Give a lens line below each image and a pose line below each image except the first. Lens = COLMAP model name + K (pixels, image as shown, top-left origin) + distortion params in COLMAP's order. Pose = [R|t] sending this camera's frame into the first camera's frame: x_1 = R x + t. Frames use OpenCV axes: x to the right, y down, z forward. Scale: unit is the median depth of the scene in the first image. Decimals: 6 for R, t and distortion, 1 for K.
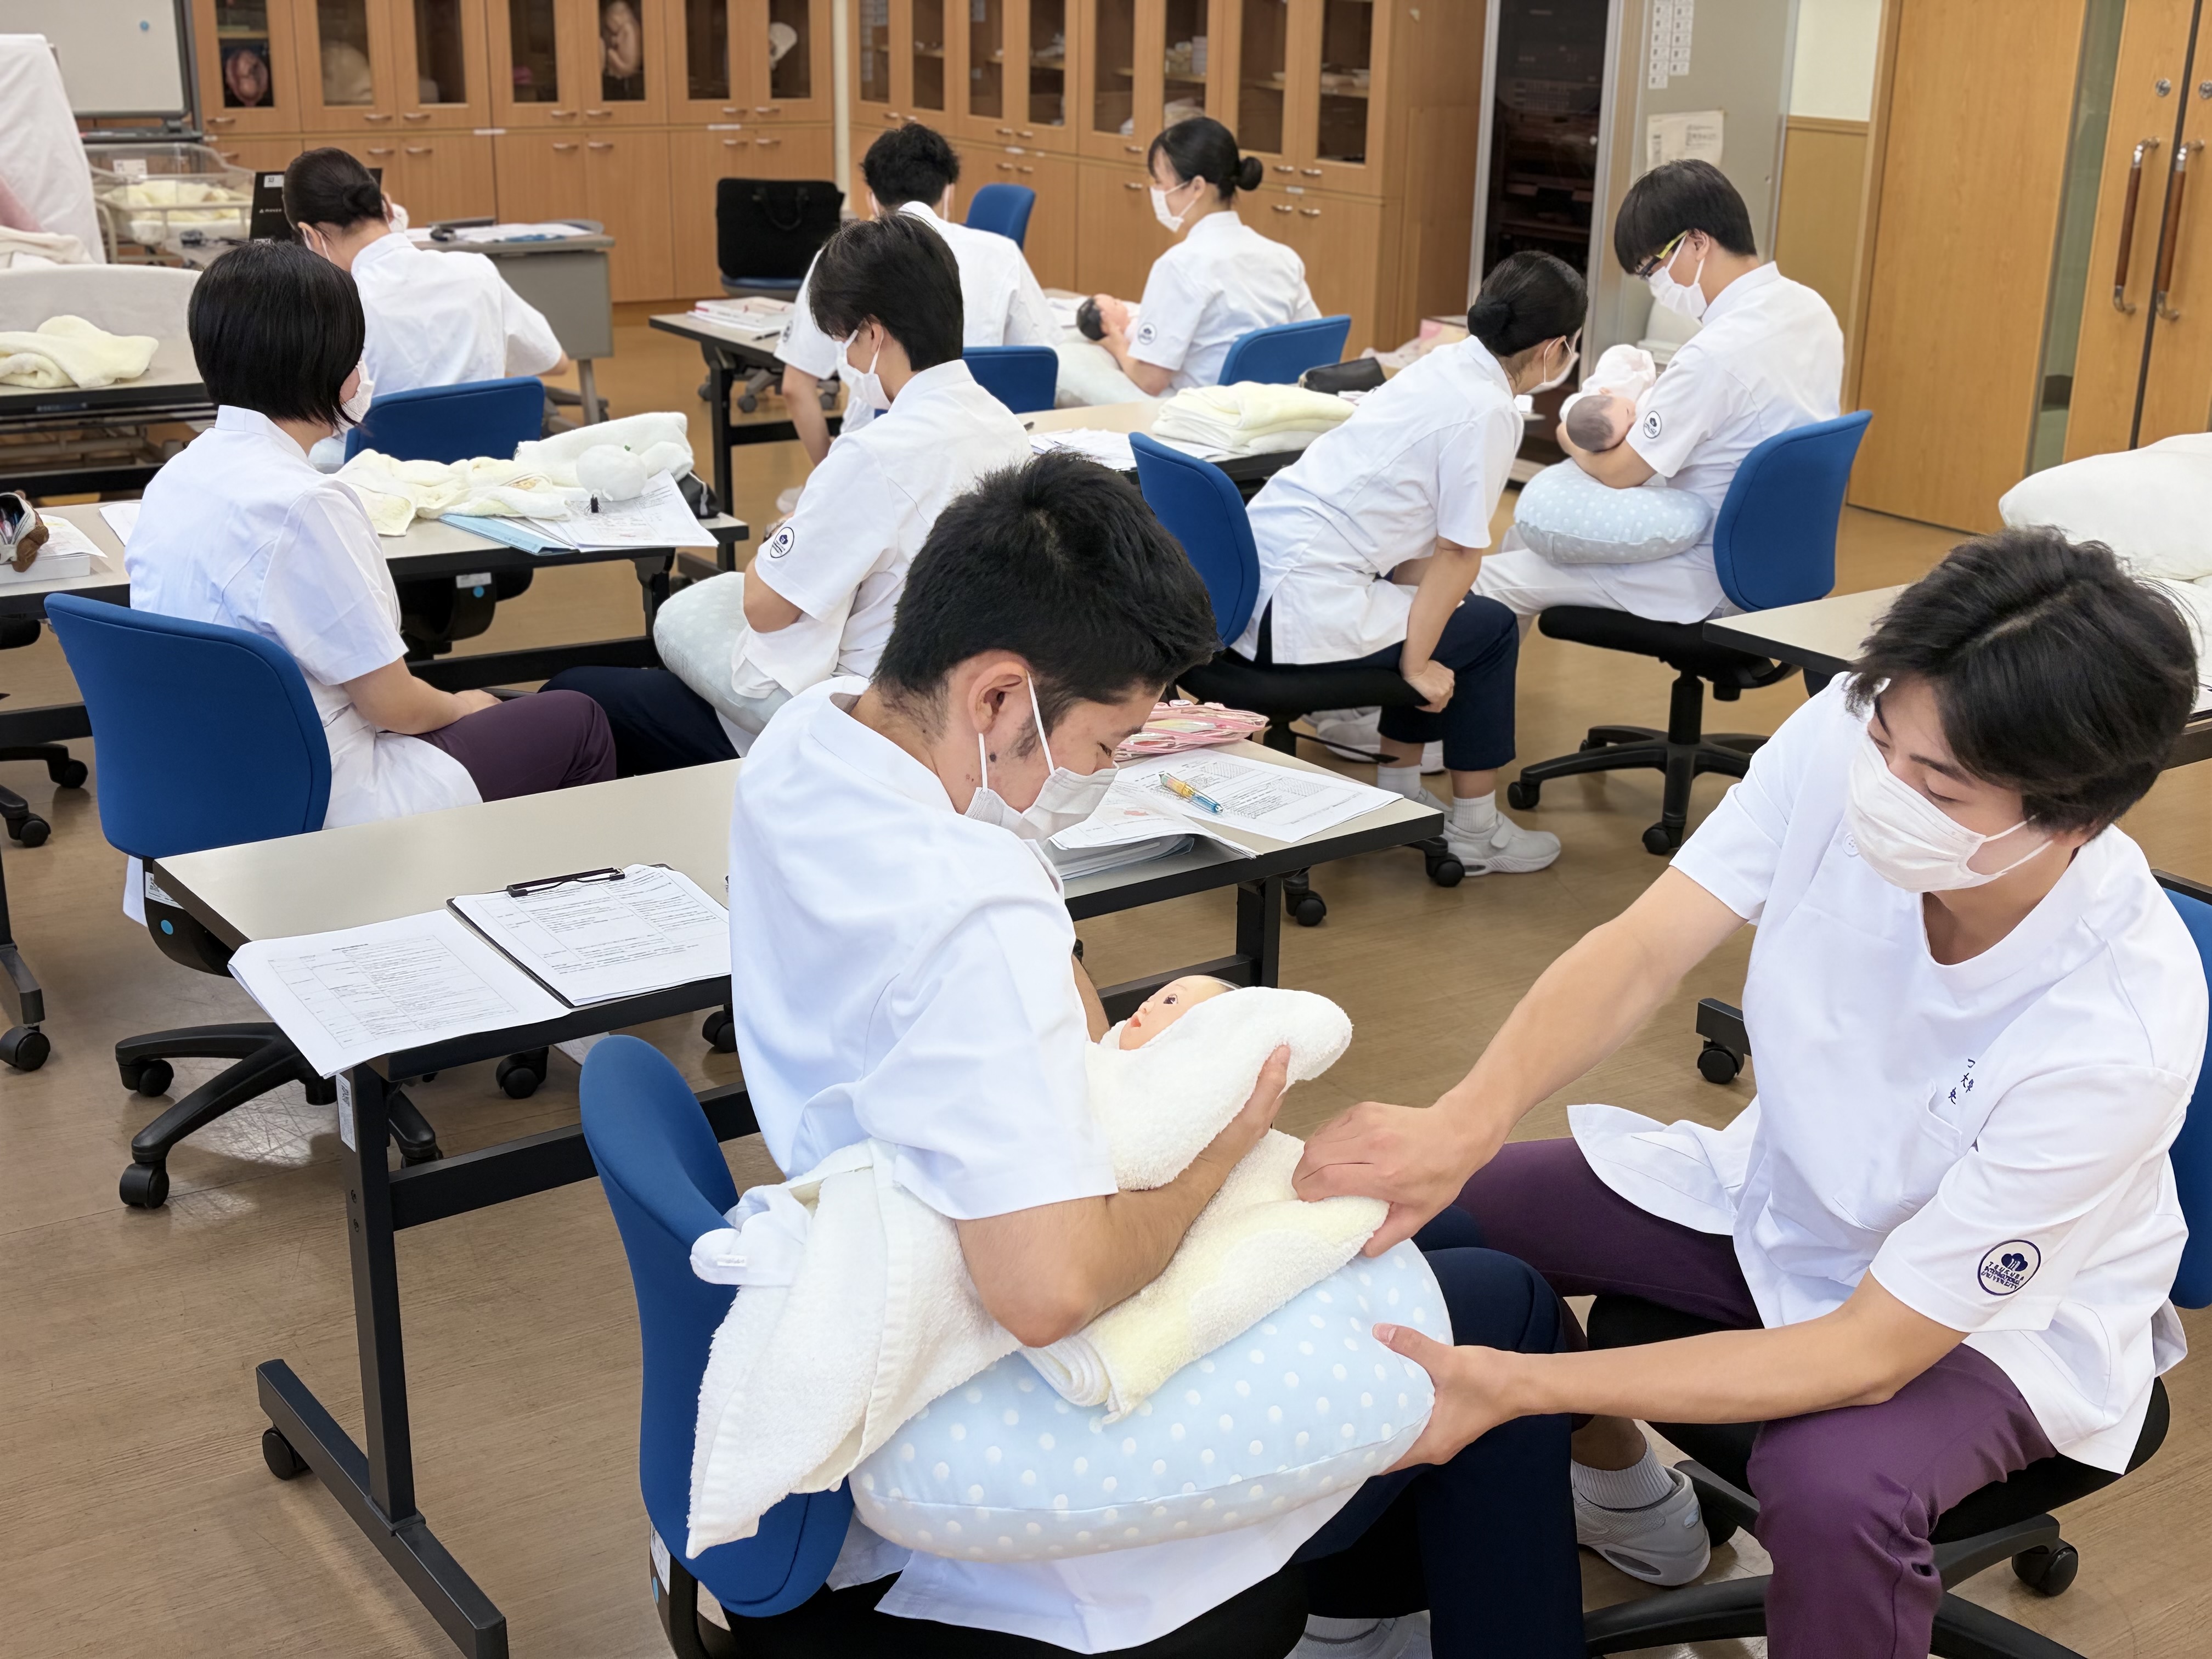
lens RADIAL K [[2729.3, 0, 1103.1], [0, 2729.3, 840.4], [0, 0, 1]] dist [0.012018, 0.000000]
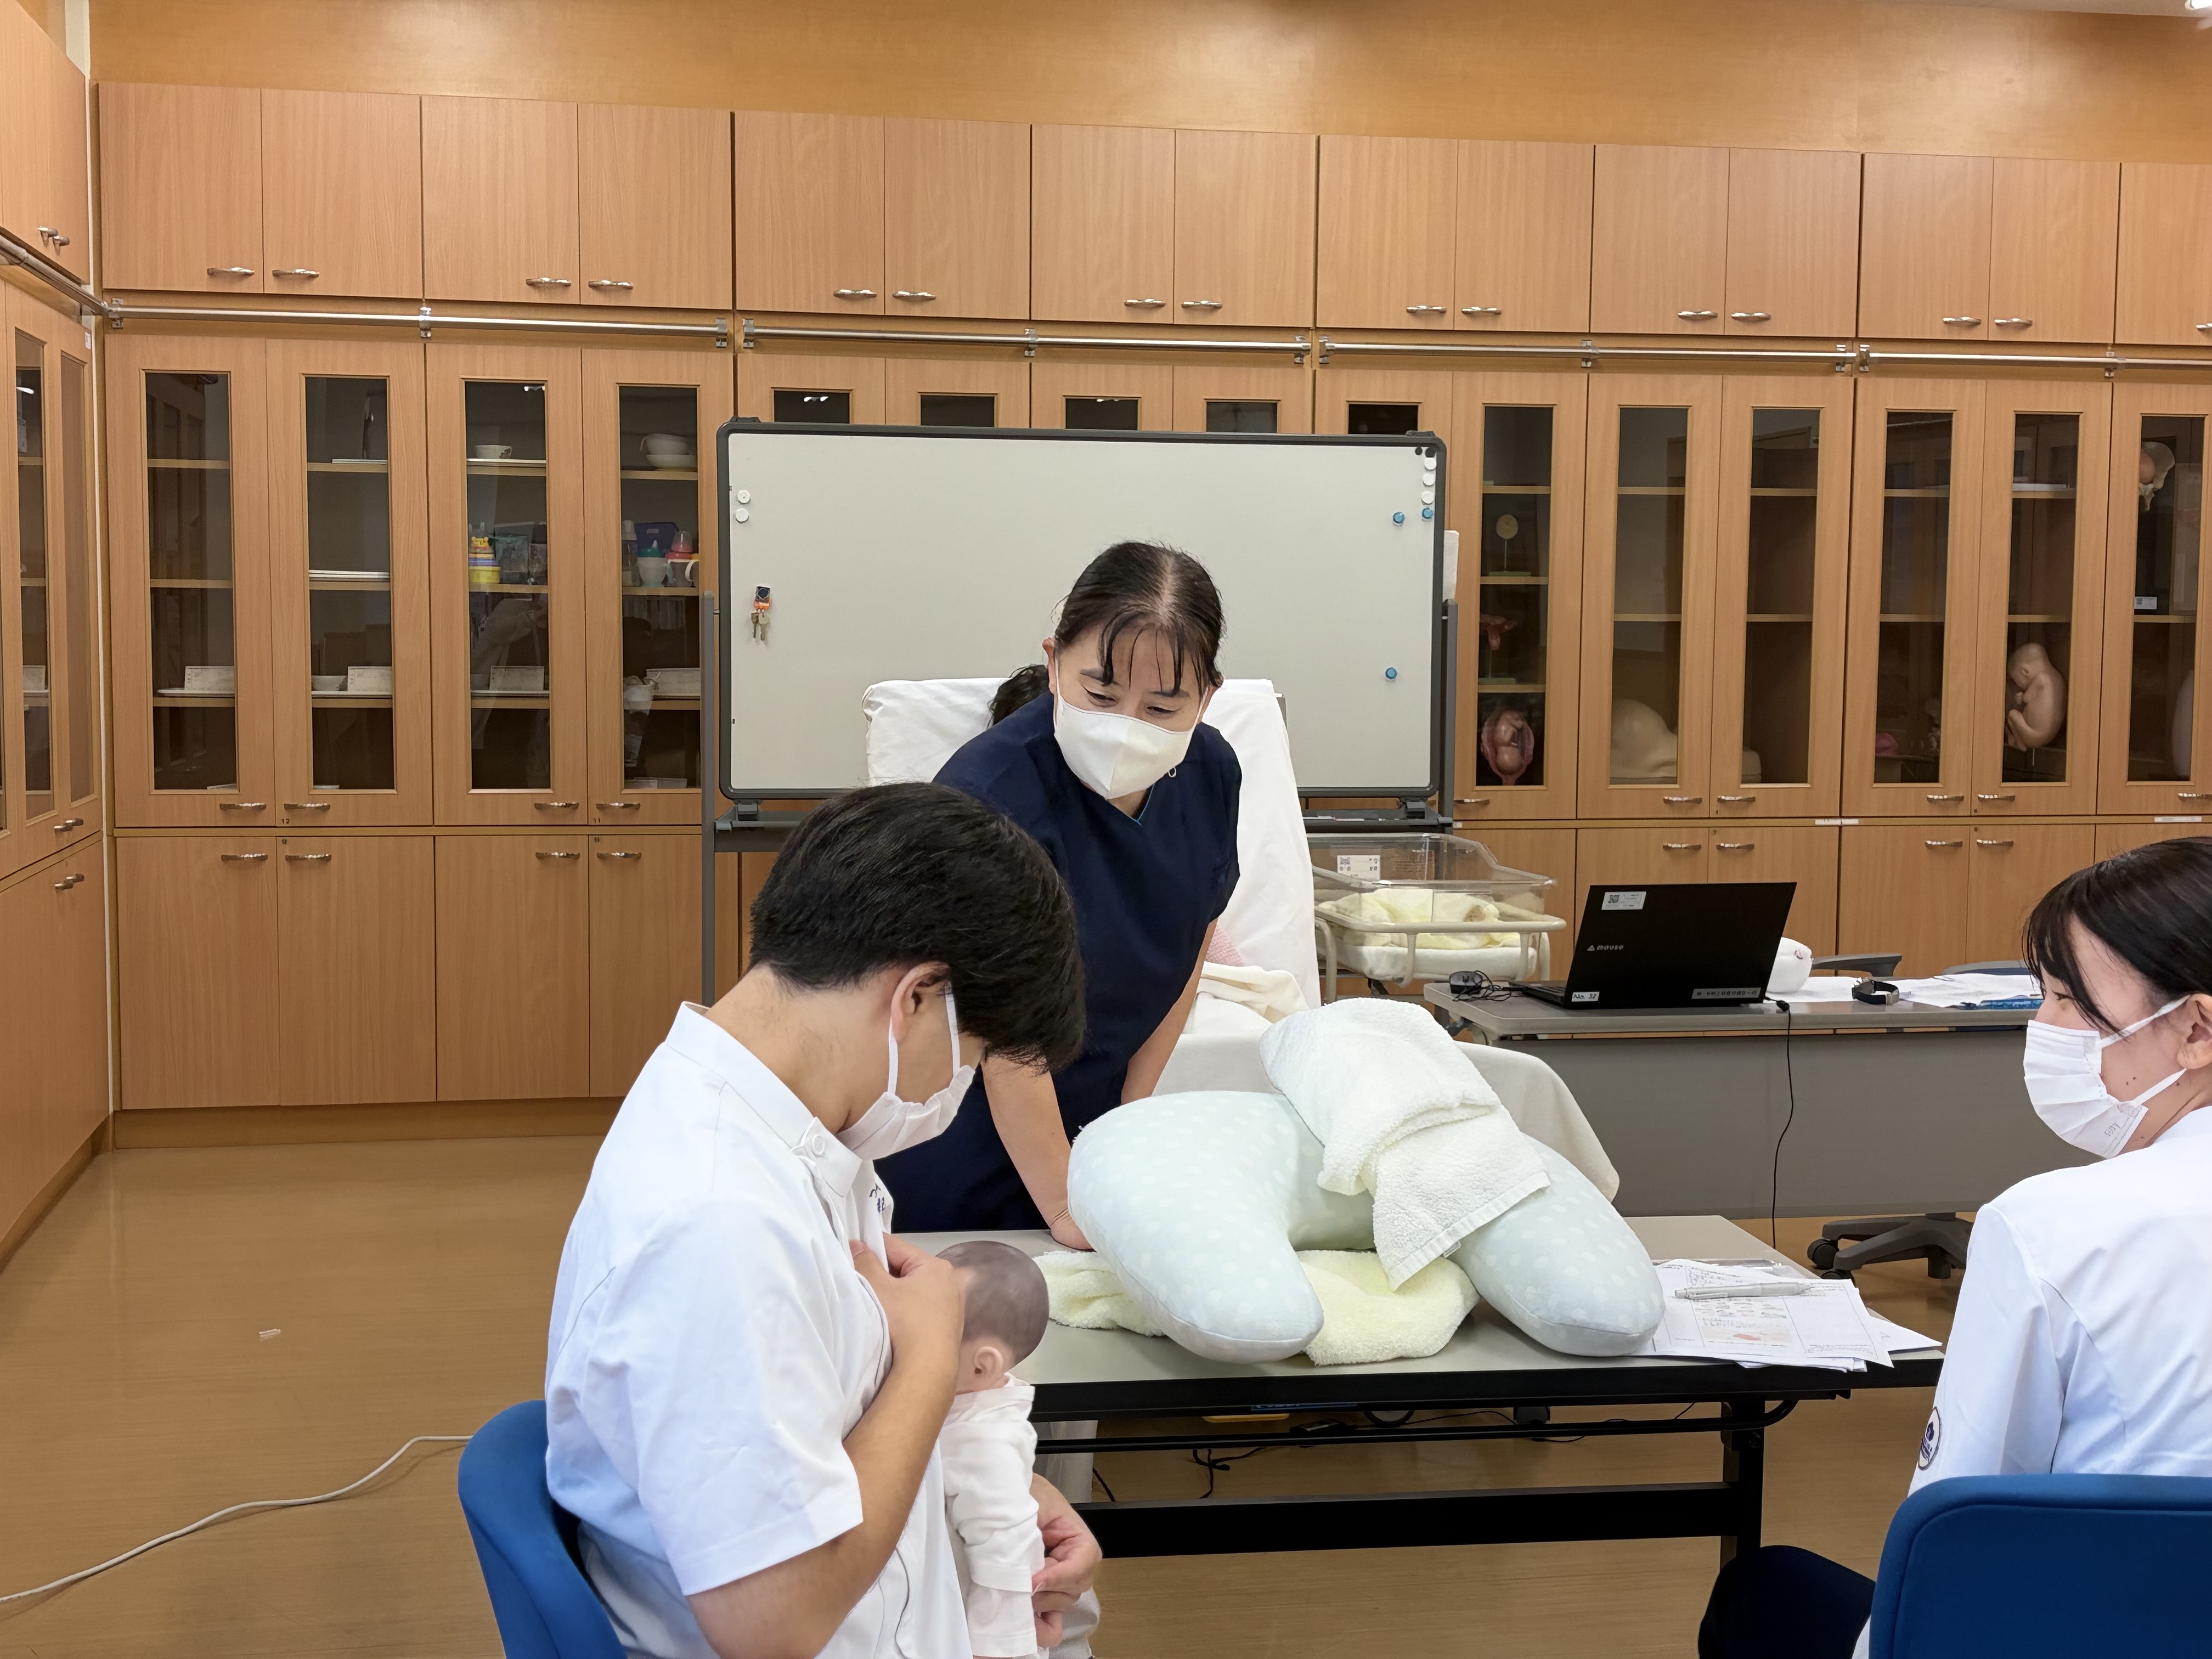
lens RADIAL K [[3295.5, 0, 1105.2], [0, 3295.5, 836.6], [0, 0, 1]] dist [0.058958, 0.000000]
pose [[0.924721, 0.018622, -0.380189, -0.091879], [-0.111436, 0.968286, -0.223616, -0.055615], [0.363968, 0.249149, 0.897470, 0.211702]]
